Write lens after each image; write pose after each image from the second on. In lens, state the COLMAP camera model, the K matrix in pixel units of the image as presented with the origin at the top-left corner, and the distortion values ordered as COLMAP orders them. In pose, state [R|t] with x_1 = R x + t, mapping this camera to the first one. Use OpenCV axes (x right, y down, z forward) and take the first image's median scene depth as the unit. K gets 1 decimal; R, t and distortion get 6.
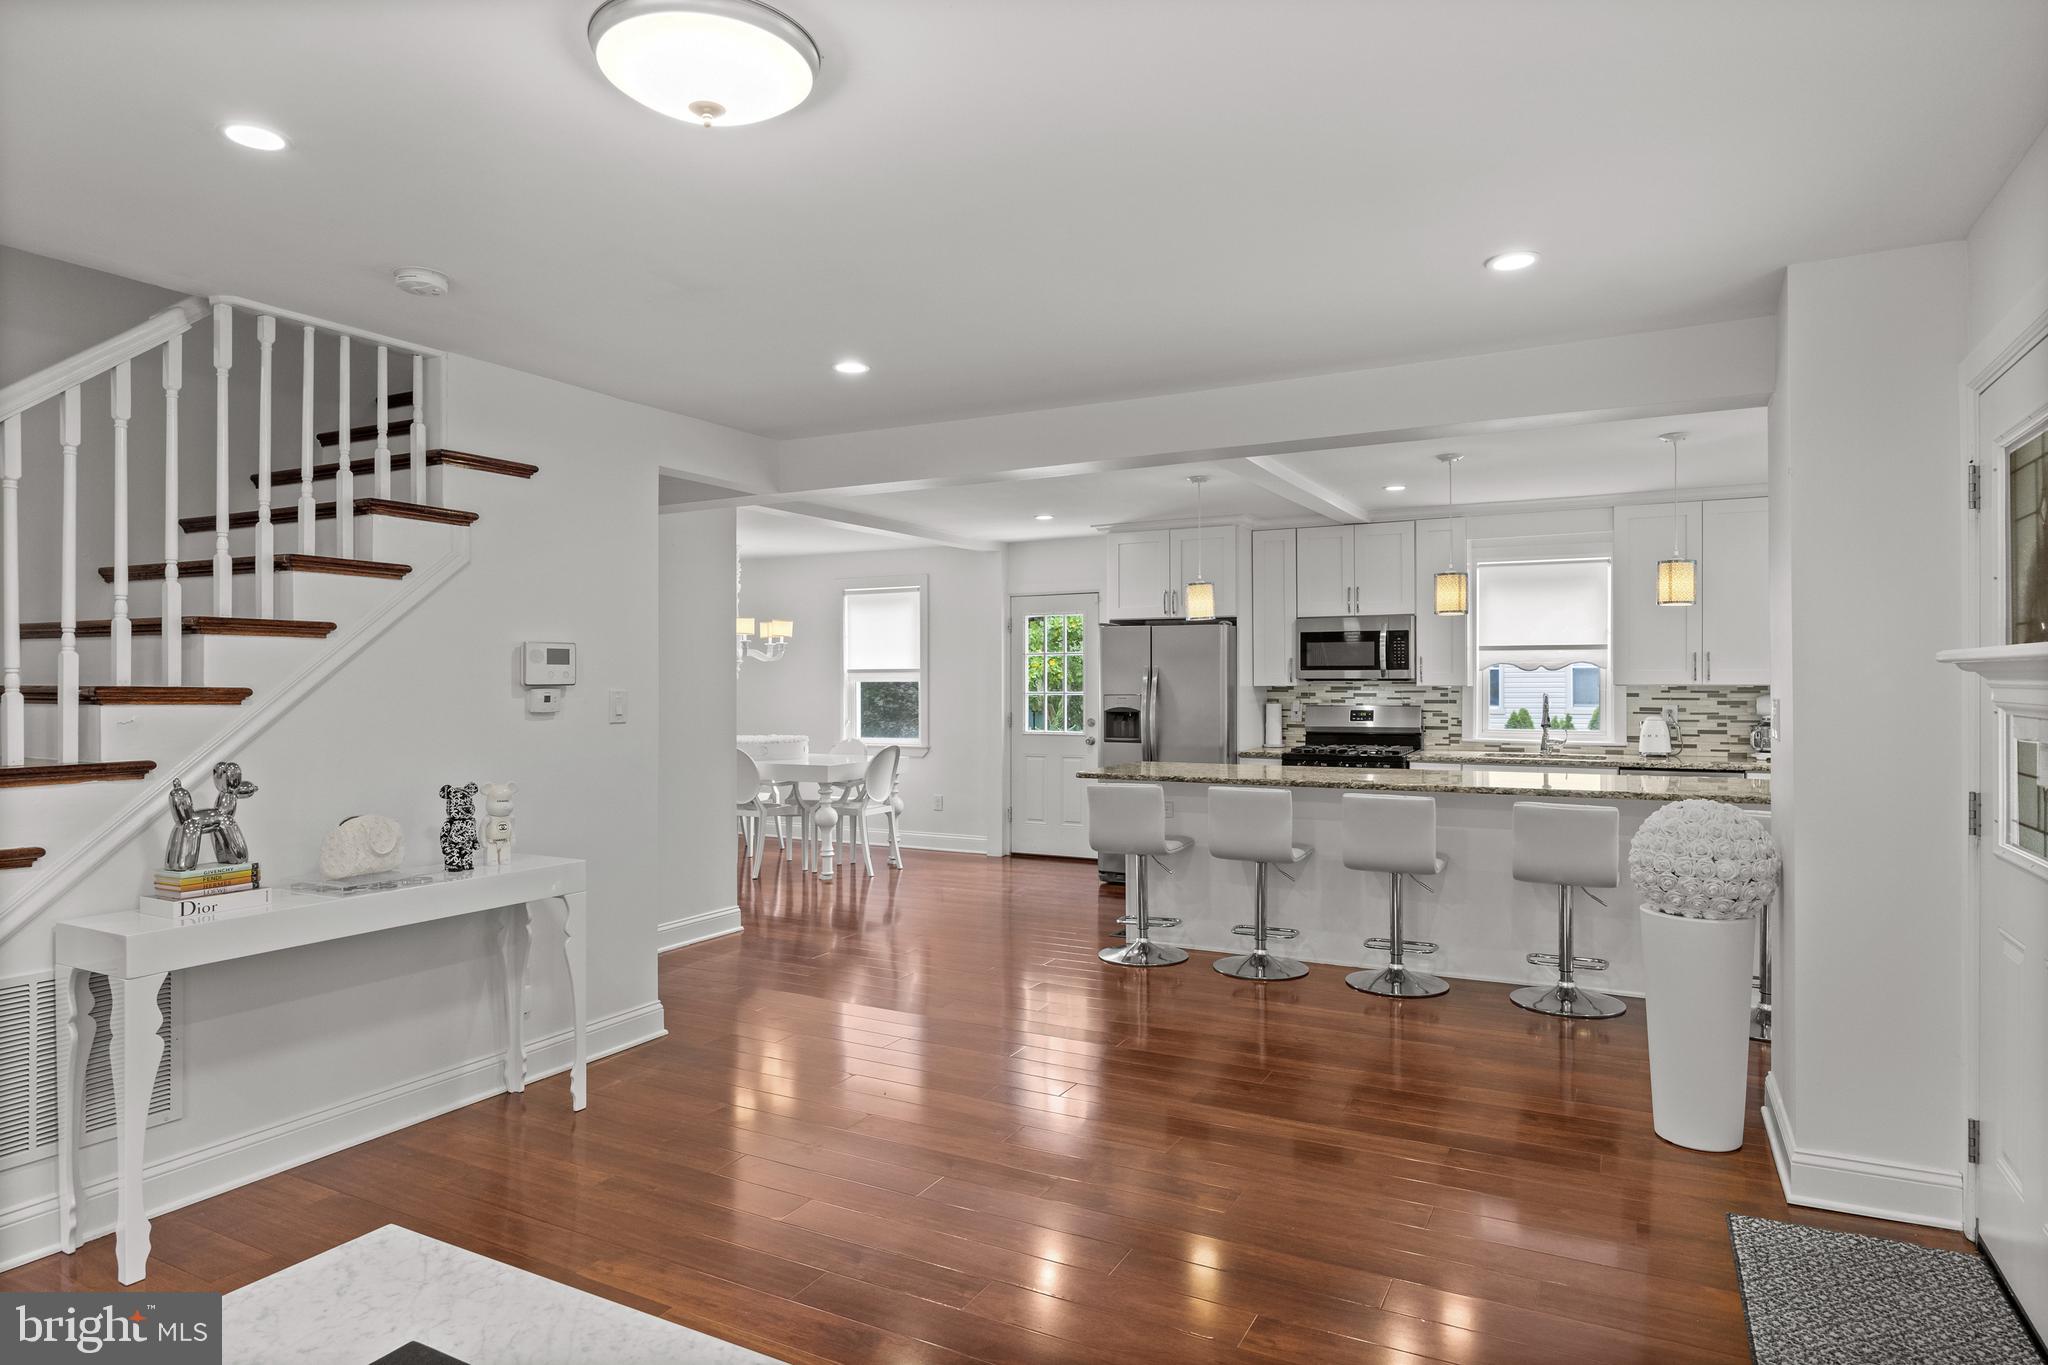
lens RADIAL K [[1147.7, 0, 1024.0], [0, 1147.7, 682.5], [0, 0, 1]] dist [-0.000201, -0.000382]
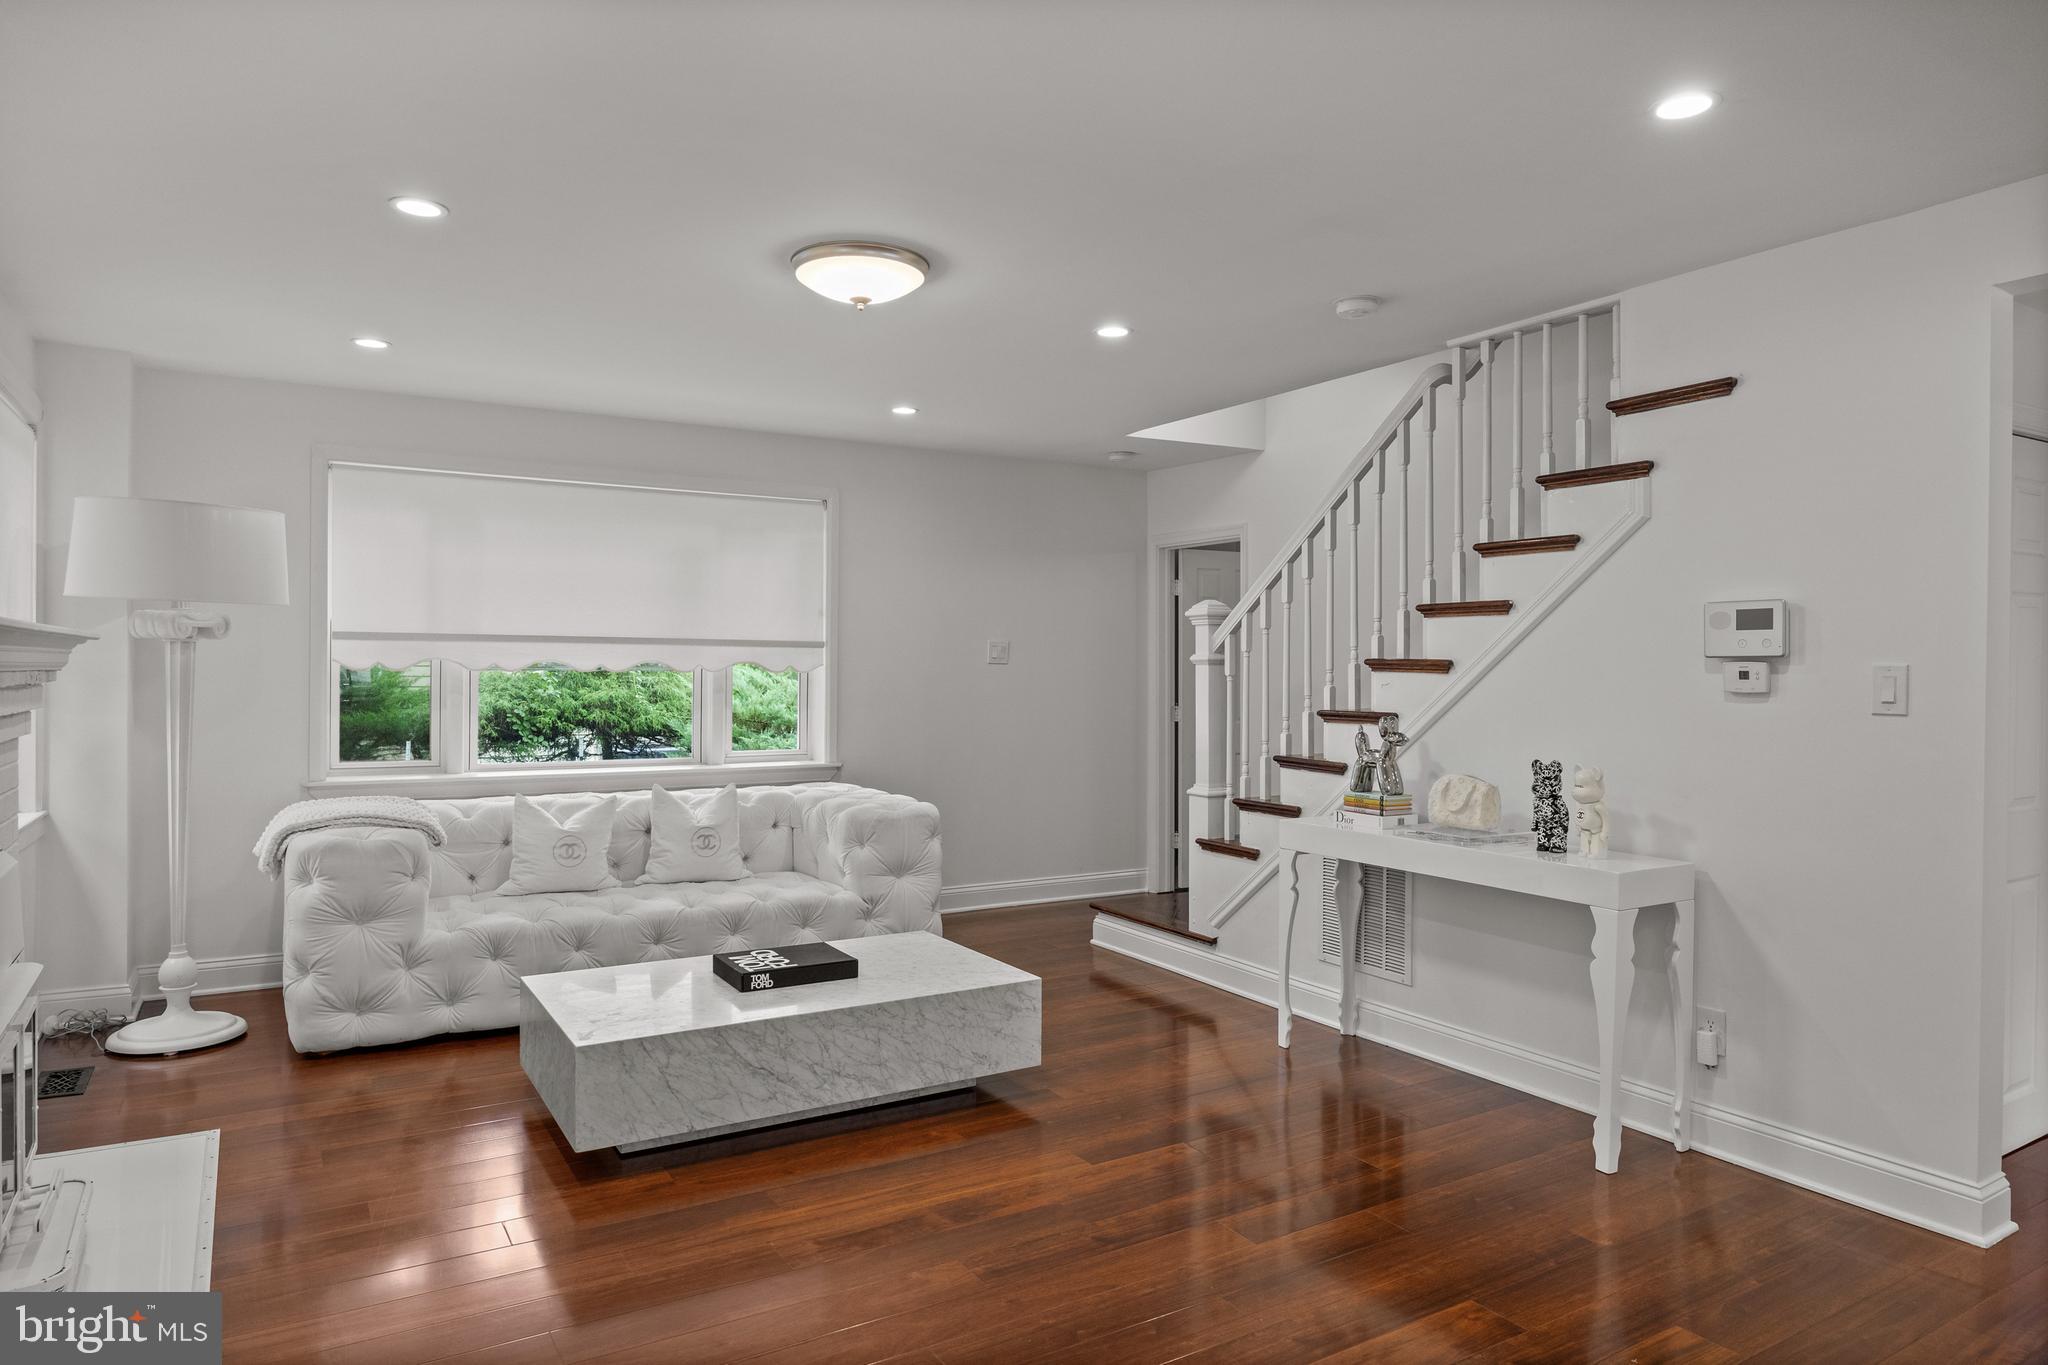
lens RADIAL K [[1193.4, 0, 1024.0], [0, 1193.4, 682.5], [0, 0, 1]] dist [-0.002005, -0.000625]
pose [[-0.501161, 0.013879, -0.865243, 0.555896], [-0.001620, 0.999855, 0.016977, 0.006683], [0.865353, 0.009909, -0.501065, 1.068524]]
